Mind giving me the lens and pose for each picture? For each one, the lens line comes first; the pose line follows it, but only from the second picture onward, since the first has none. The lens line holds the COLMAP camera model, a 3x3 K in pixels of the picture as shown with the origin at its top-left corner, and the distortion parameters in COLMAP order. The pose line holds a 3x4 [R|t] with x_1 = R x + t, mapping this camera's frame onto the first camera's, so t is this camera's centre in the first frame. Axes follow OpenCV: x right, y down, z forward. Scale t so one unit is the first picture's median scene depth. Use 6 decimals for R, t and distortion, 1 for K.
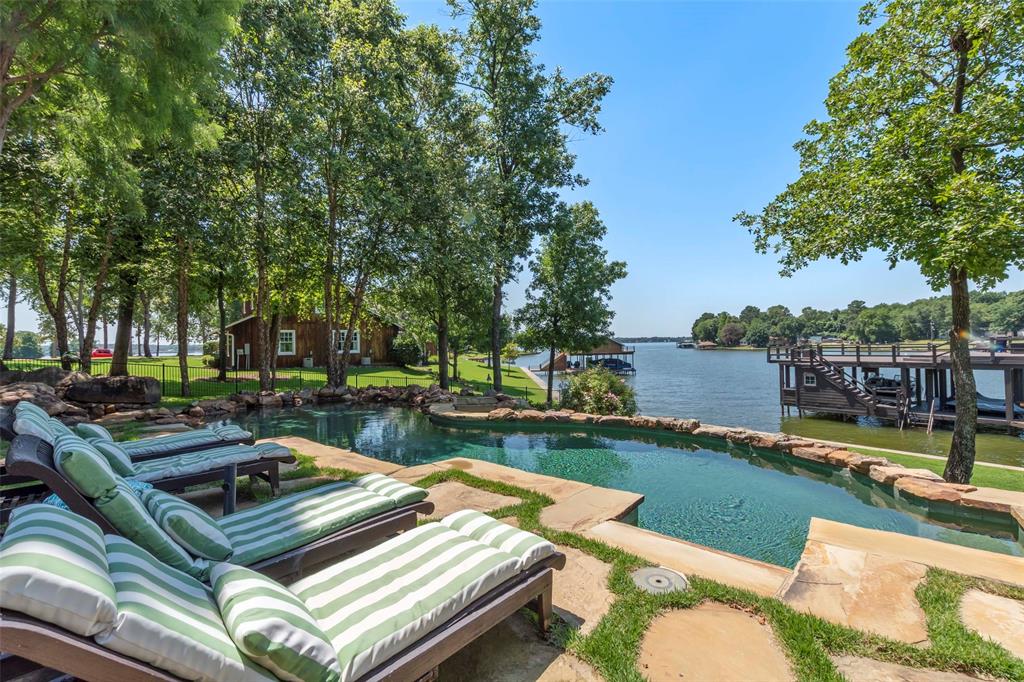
lens RADIAL K [[450.1, 0, 512.0], [0, 450.1, 341.0], [0, 0, 1]] dist [0.005669, -0.000008]
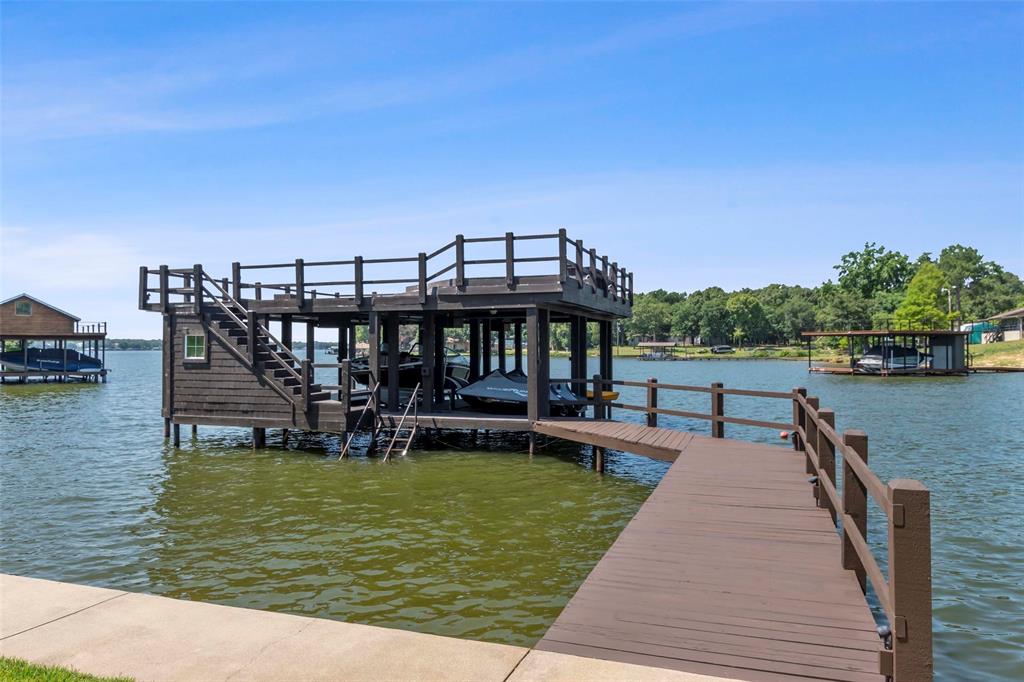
lens RADIAL K [[706.3, 0, 519.1], [0, 706.3, 339.9], [0, 0, 1]] dist [0.000794, -0.000147]
pose [[0.834052, 0.026608, 0.551044, 0.498710], [-0.020279, 0.999640, -0.017576, 0.077490], [-0.551313, 0.003484, 0.834291, 0.301615]]
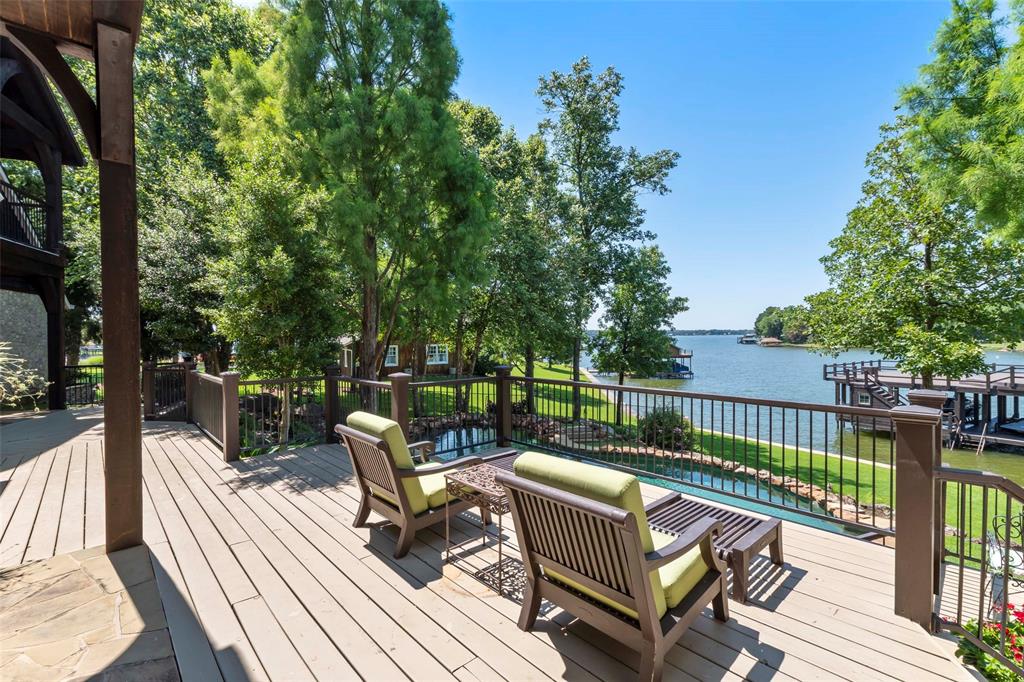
lens RADIAL K [[450.0, 0, 505.5], [0, 450.0, 340.4], [0, 0, 1]] dist [0.001046, -0.003725]
pose [[0.992036, 0.009971, -0.125558, -0.045180], [-0.007585, 0.999782, 0.019461, -0.059143], [0.125725, -0.018354, 0.991895, -0.143618]]
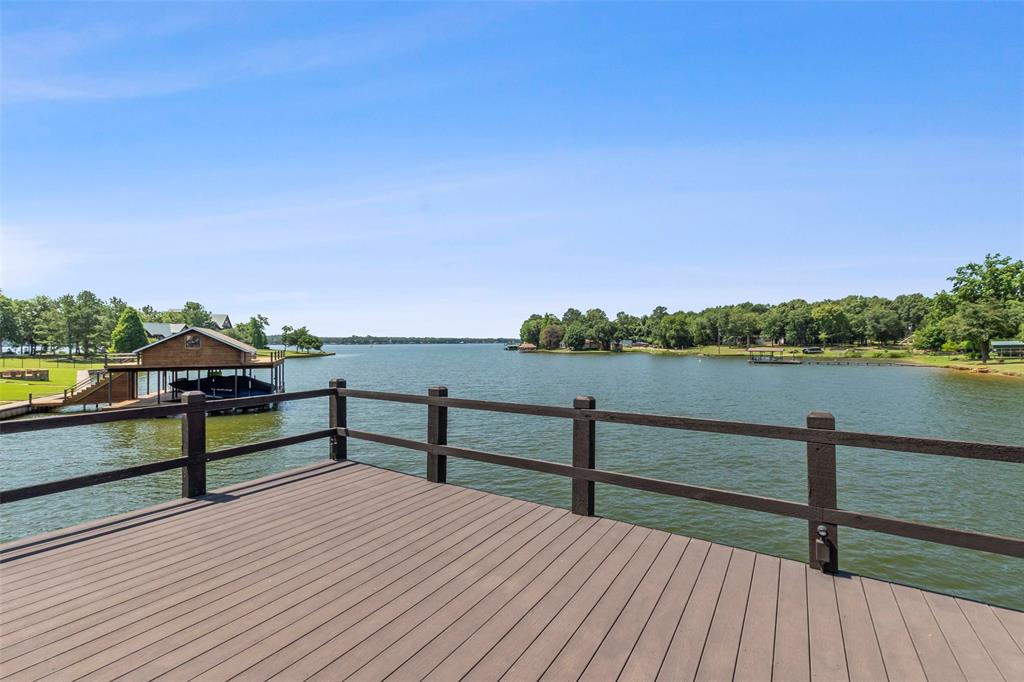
lens RADIAL K [[442.2, 0, 512.0], [0, 442.2, 341.0], [0, 0, 1]] dist [-0.000536, -0.000506]
pose [[0.947730, 0.018043, 0.318562, 0.803816], [-0.018262, 0.999831, -0.002300, -0.010333], [-0.318549, -0.003638, 0.947899, 0.987336]]
